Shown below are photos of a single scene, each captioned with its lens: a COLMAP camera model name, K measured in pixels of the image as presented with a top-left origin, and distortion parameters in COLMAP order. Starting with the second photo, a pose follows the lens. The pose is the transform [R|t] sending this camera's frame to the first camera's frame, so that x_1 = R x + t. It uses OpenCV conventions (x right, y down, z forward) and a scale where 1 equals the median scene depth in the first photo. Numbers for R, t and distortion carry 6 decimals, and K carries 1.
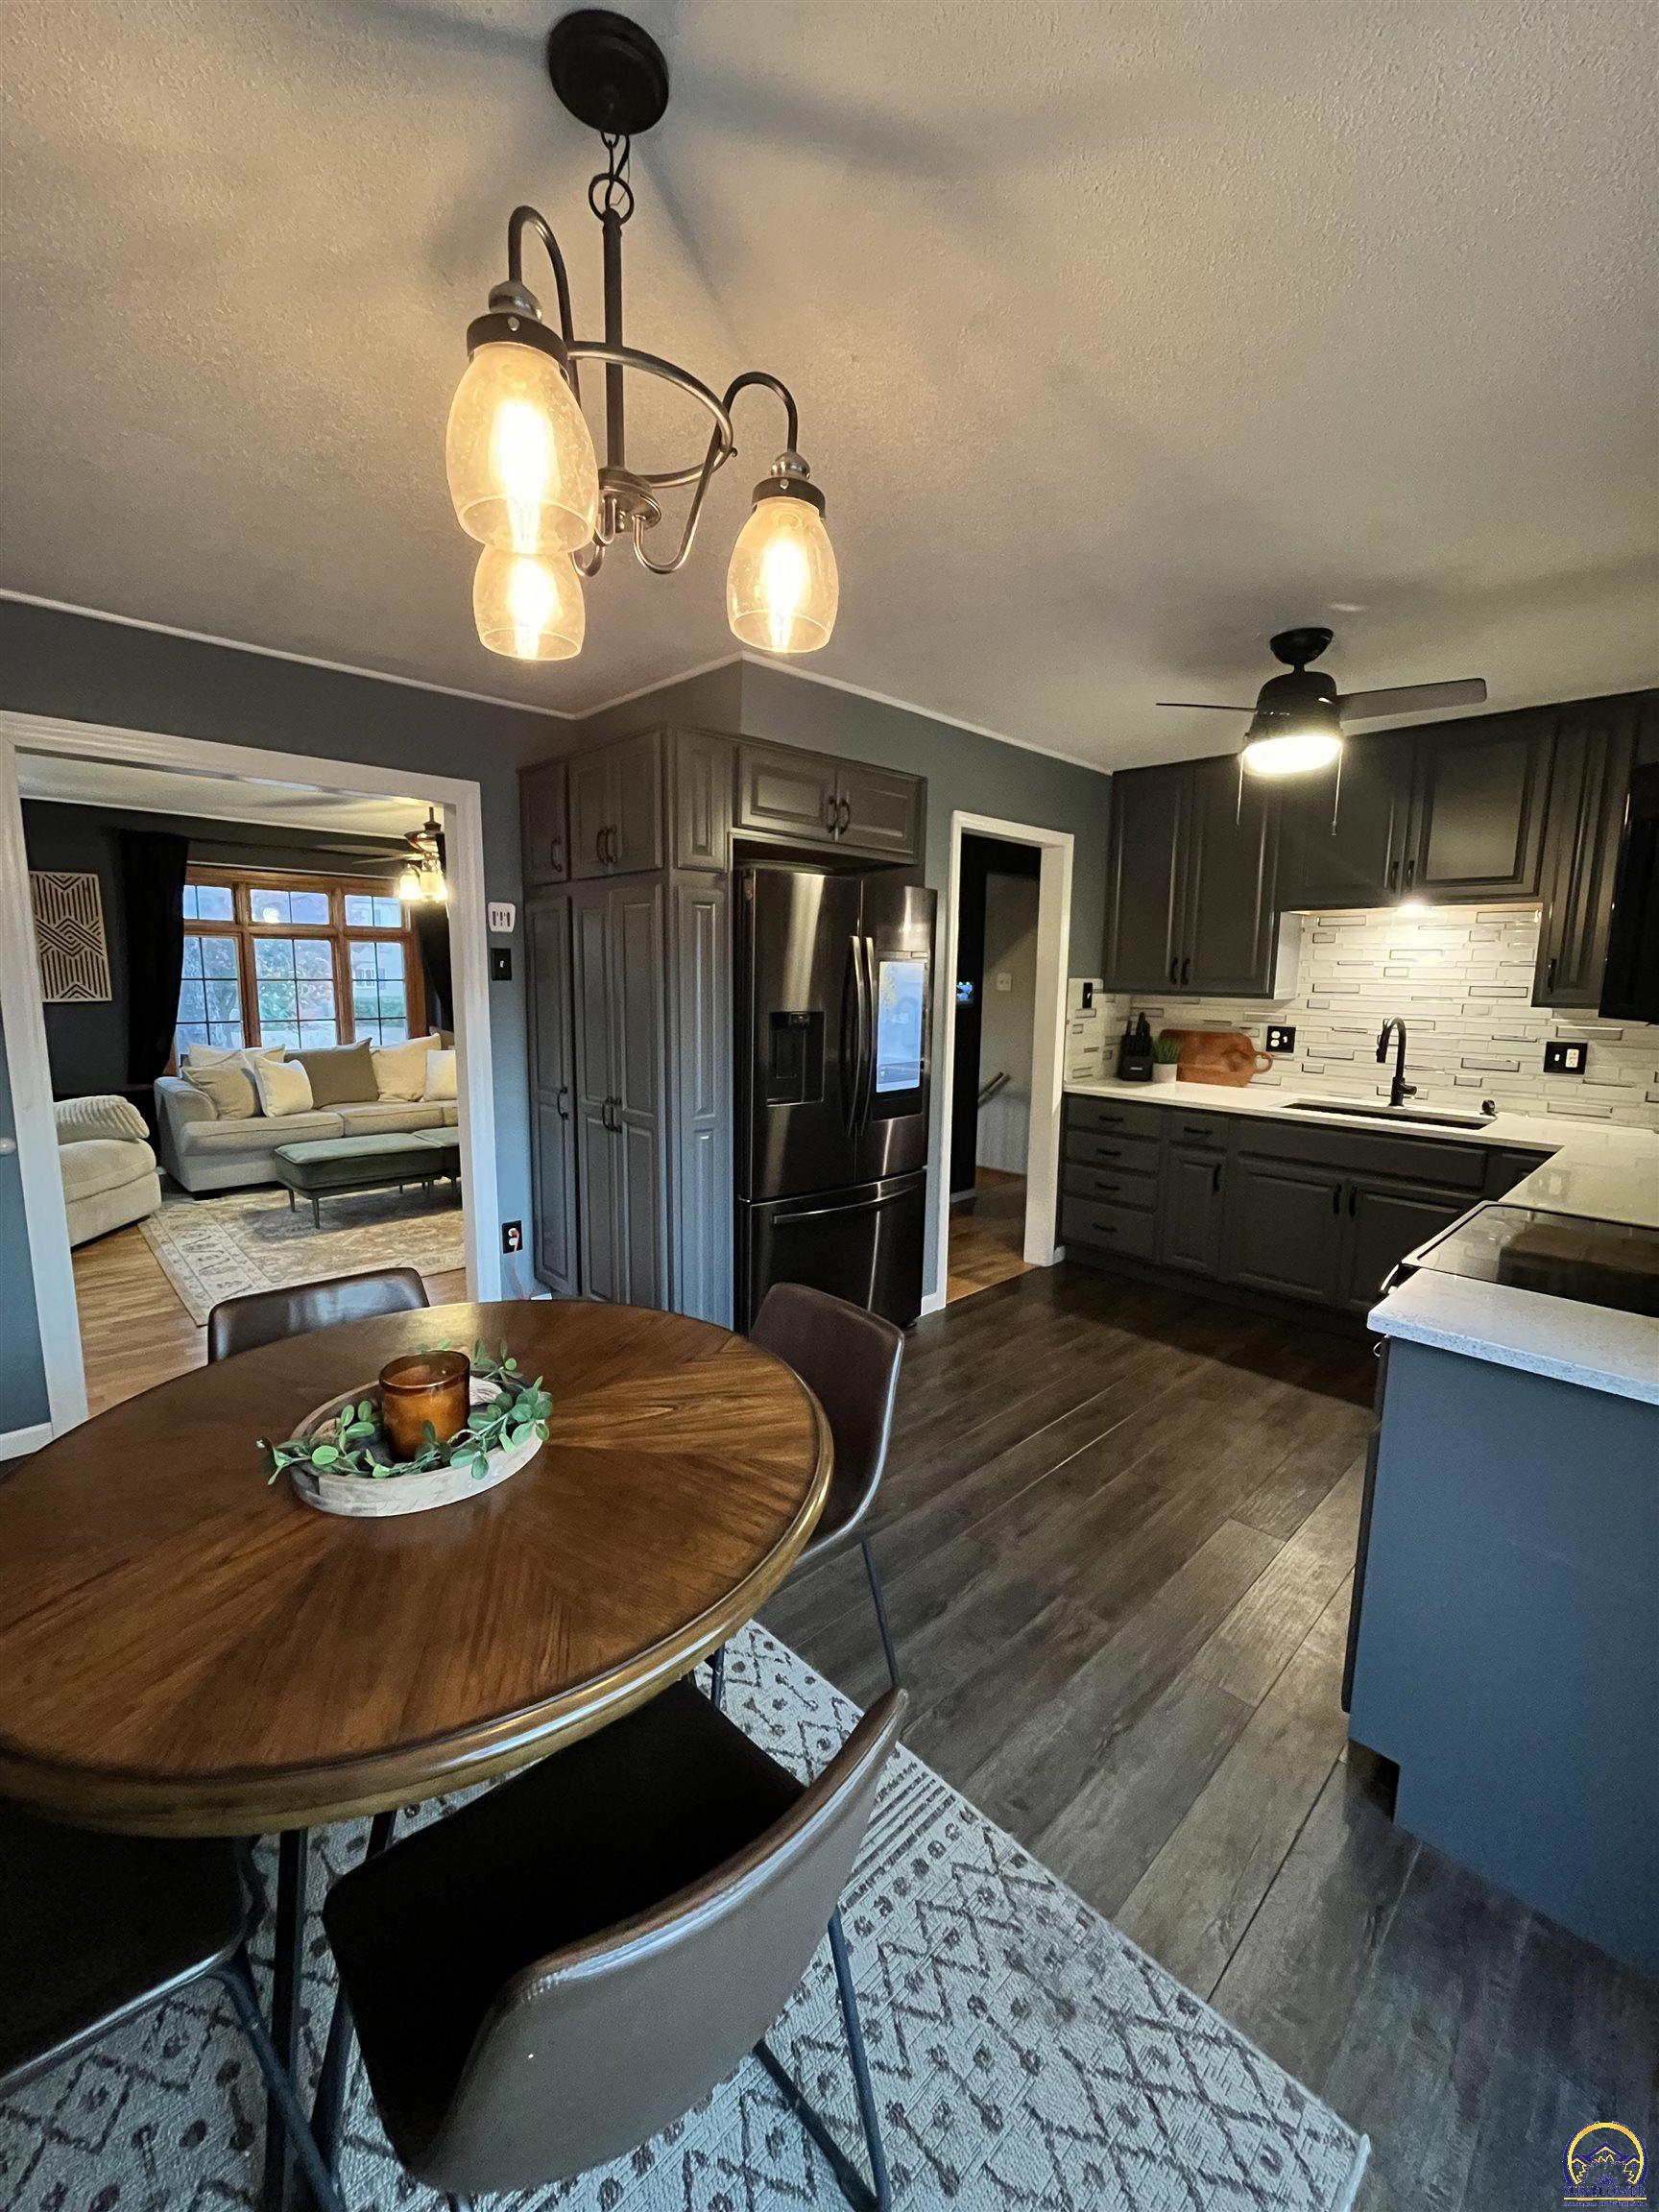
lens RADIAL K [[890.1, 0, 826.0], [0, 890.1, 1104.9], [0, 0, 1]] dist [-0.002392, -0.000184]
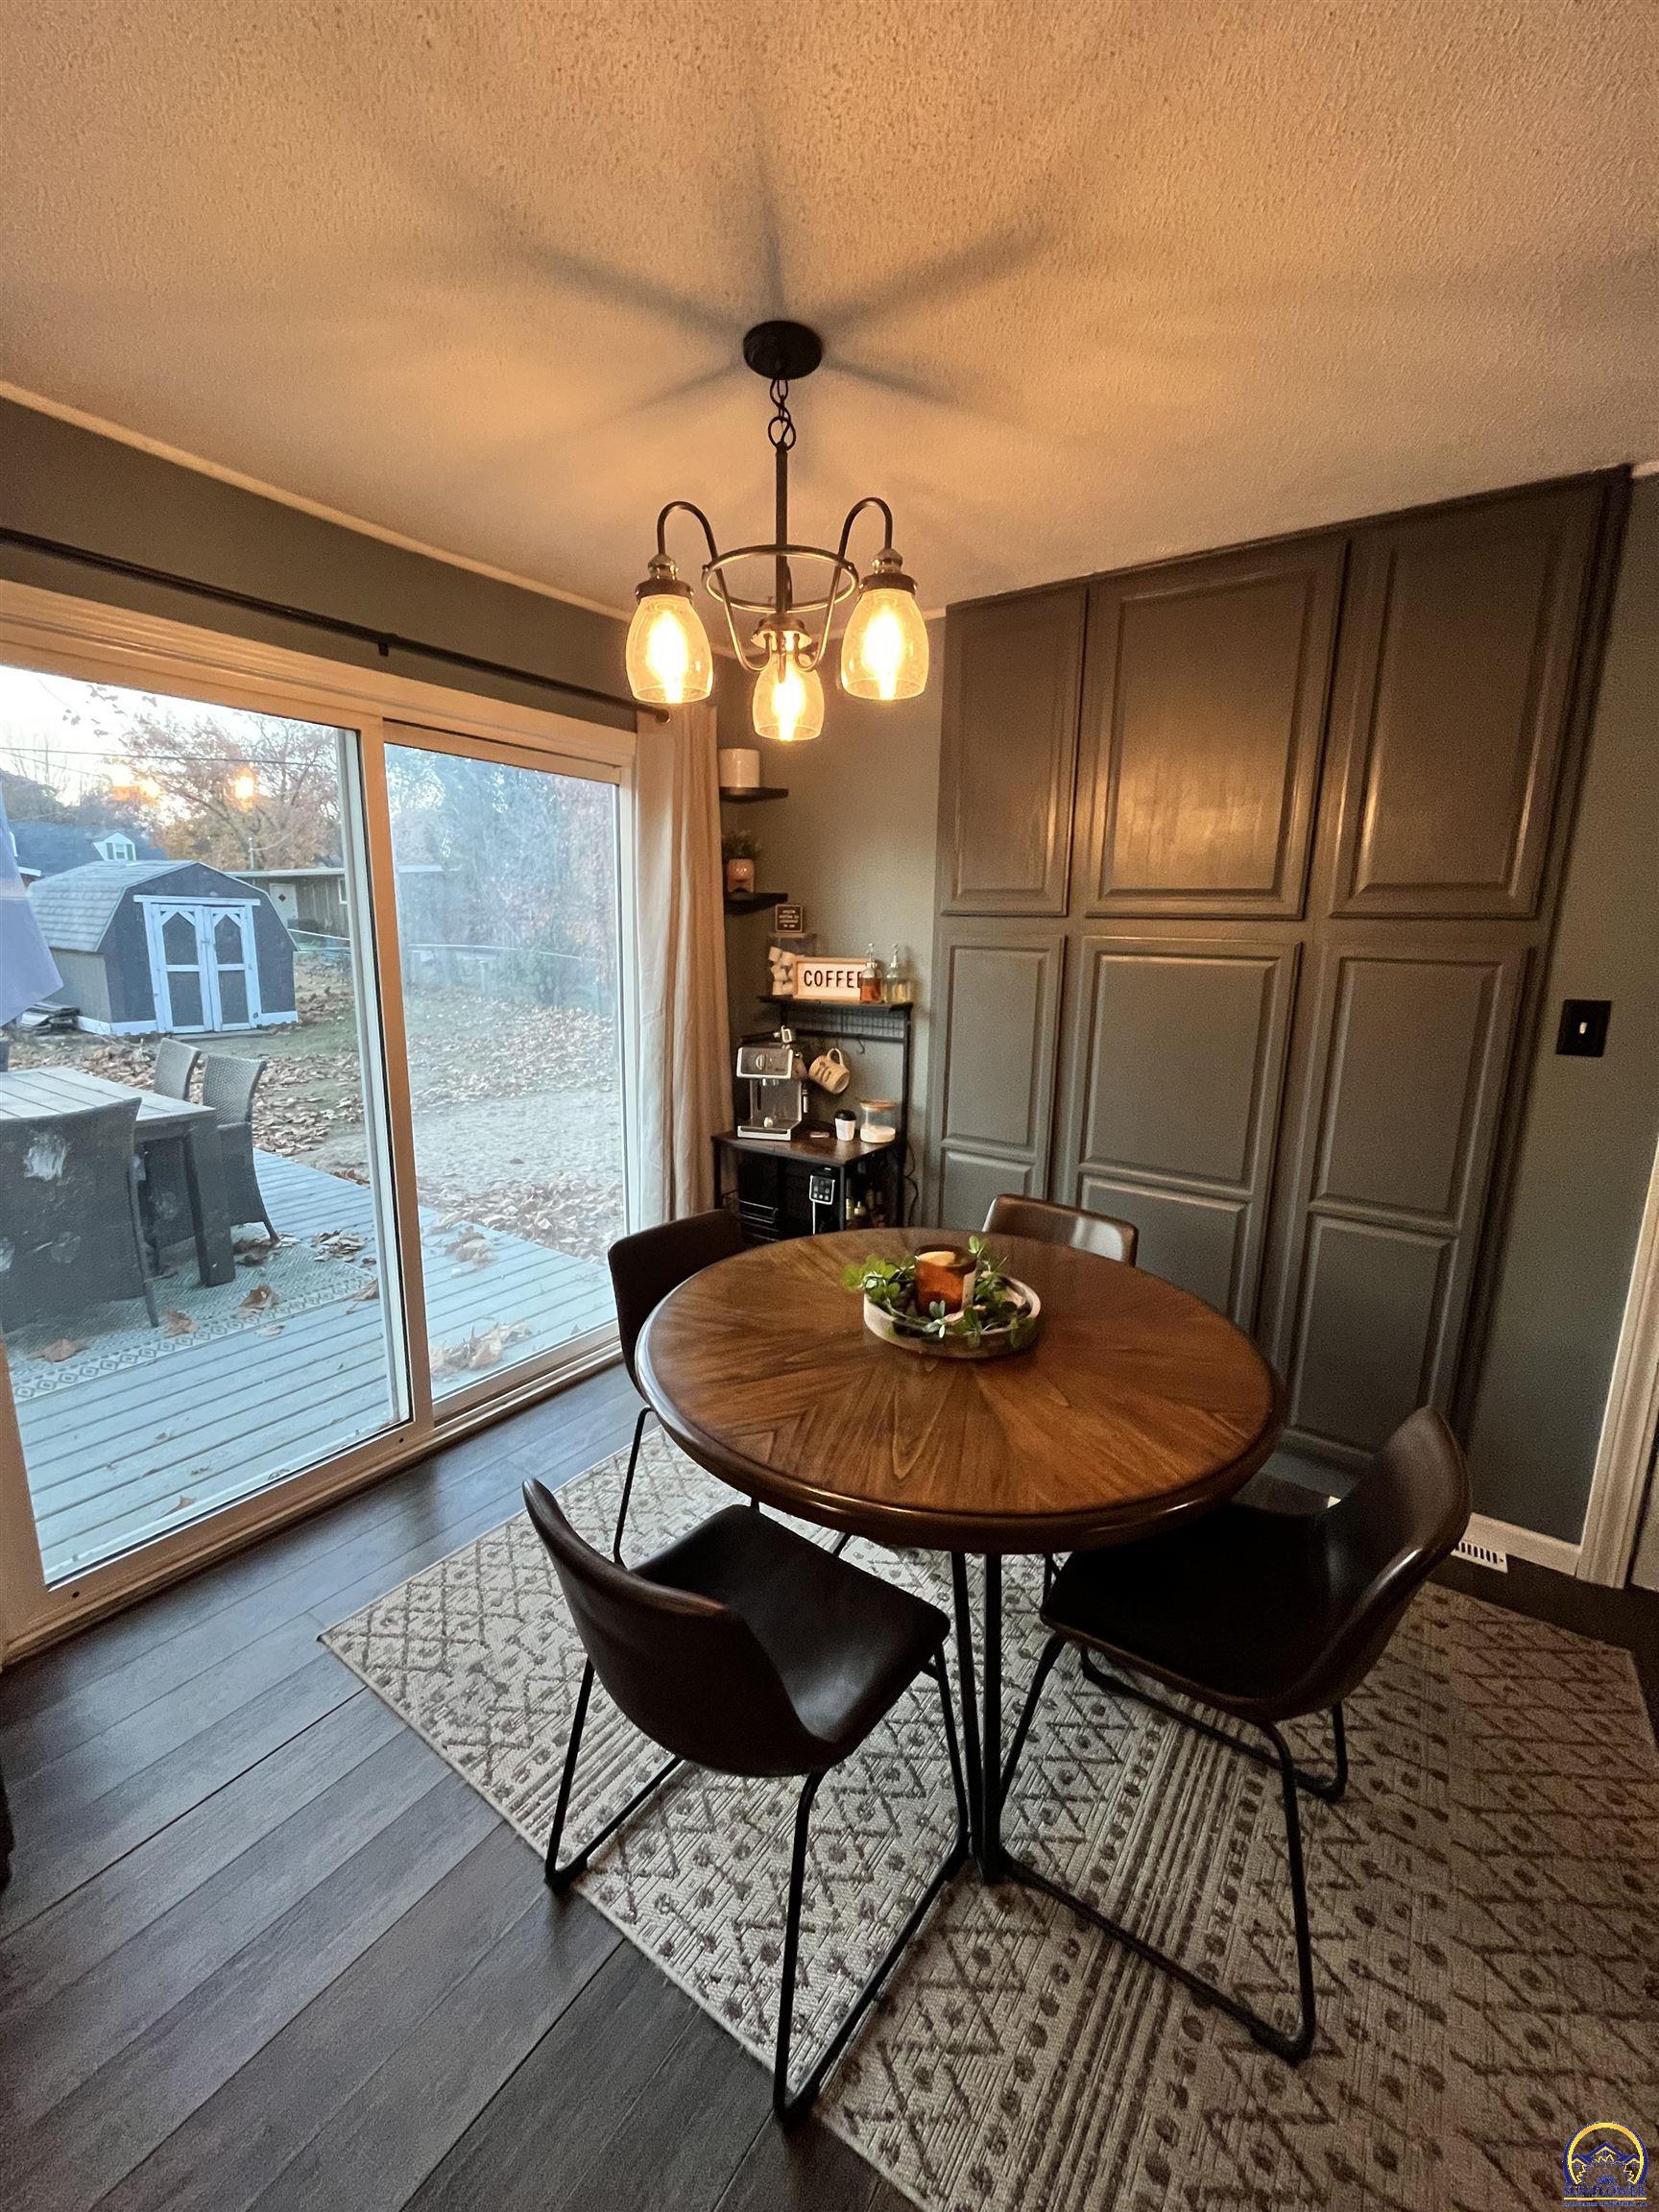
lens RADIAL K [[890.1, 0, 829.0], [0, 890.1, 1098.5], [0, 0, 1]] dist [-0.002392, -0.000184]
pose [[-0.980878, 0.011247, -0.194296, -0.015661], [-0.054972, 0.941667, 0.332026, -0.266827], [0.186697, 0.336358, -0.923042, 1.575909]]
